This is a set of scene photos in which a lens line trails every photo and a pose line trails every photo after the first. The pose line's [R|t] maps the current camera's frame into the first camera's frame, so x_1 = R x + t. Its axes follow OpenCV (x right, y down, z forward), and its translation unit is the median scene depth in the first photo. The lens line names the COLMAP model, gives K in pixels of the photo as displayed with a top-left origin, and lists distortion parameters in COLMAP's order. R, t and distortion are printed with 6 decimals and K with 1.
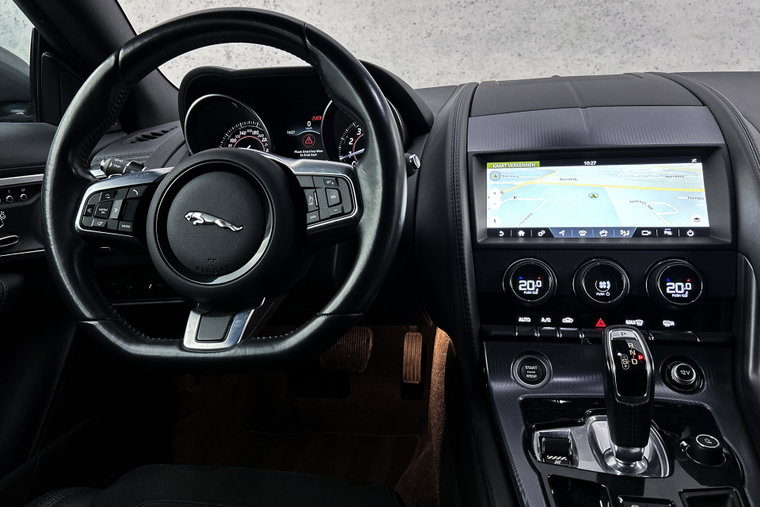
lens RADIAL K [[571.9, 0, 379.3], [0, 571.9, 251.5], [0, 0, 1]] dist [0.029063, -0.034386]
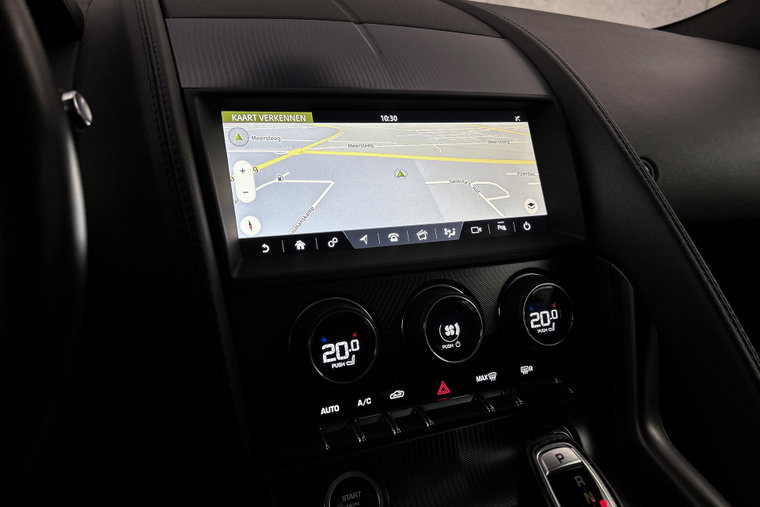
lens RADIAL K [[571.9, 0, 361.2], [0, 571.9, 251.2], [0, 0, 1]] dist [0.029063, -0.034386]
pose [[0.834632, -0.106011, 0.540510, -0.002391], [0.043301, 0.990895, 0.127482, -0.096050], [-0.549103, -0.082996, 0.831623, 0.517393]]
